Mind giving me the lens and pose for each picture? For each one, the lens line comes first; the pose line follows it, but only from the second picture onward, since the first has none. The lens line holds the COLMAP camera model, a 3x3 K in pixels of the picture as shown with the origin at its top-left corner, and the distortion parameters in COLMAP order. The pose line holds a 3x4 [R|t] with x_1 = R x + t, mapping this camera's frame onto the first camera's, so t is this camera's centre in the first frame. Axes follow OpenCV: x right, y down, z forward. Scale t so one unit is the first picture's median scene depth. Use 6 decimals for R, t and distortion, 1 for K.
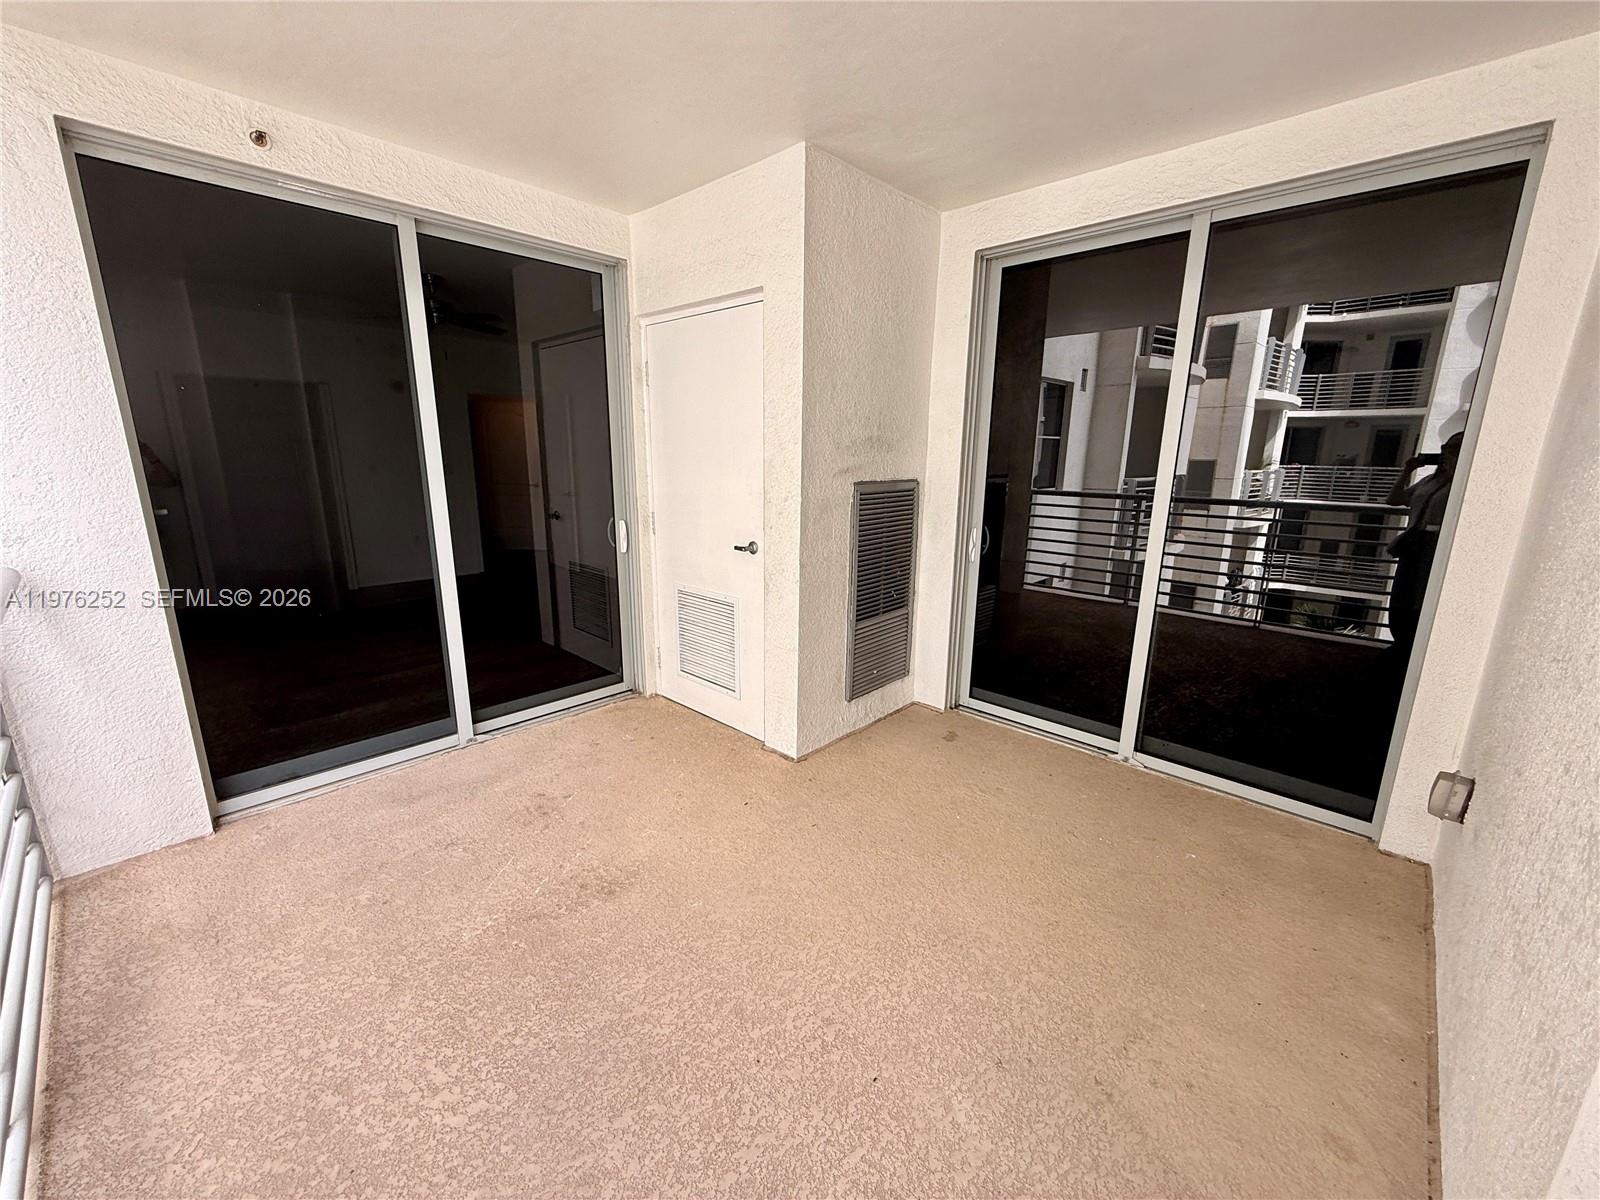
lens RADIAL K [[635.0, 0, 796.0], [0, 635.0, 599.8], [0, 0, 1]] dist [-0.002444, 0.000165]
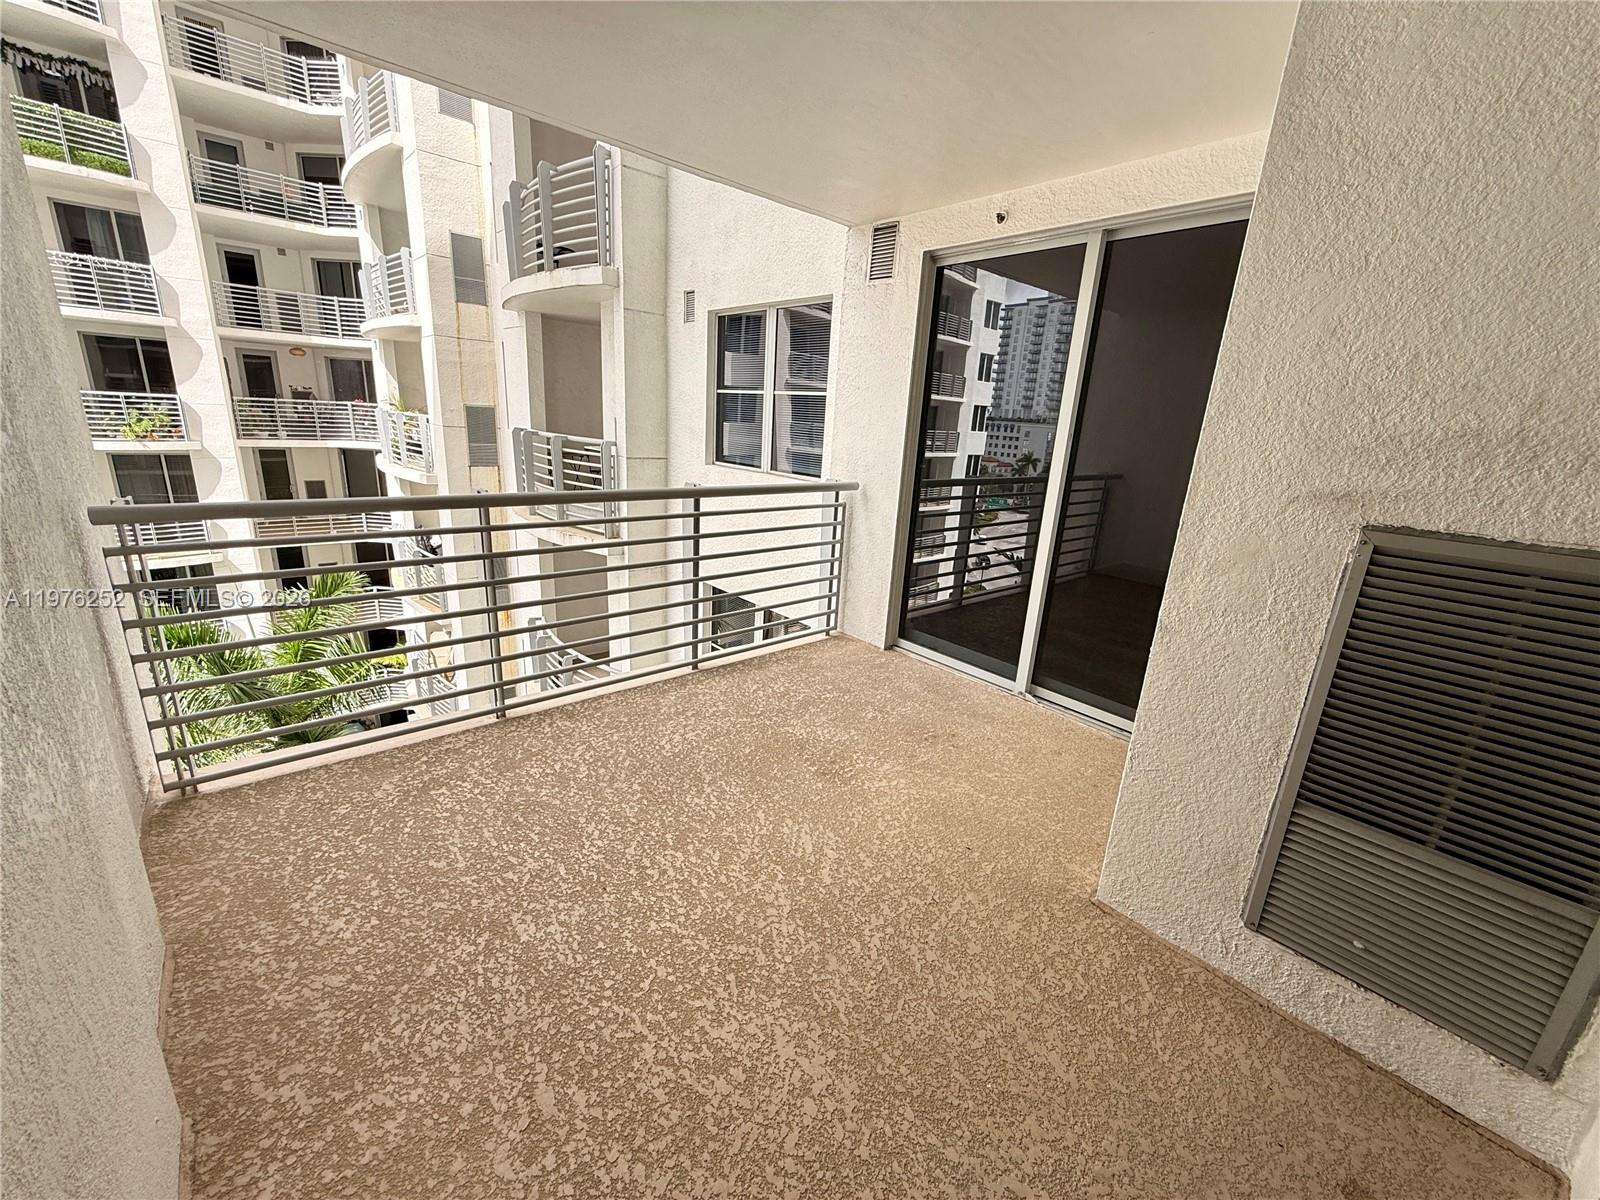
lens RADIAL K [[636.5, 0, 799.1], [0, 636.5, 598.1], [0, 0, 1]] dist [0.002192, 0.000071]
pose [[-0.094982, 0.258603, -0.961303, 0.825581], [-0.281788, 0.919188, 0.275116, -0.197035], [0.954764, 0.297015, -0.014435, 0.833484]]
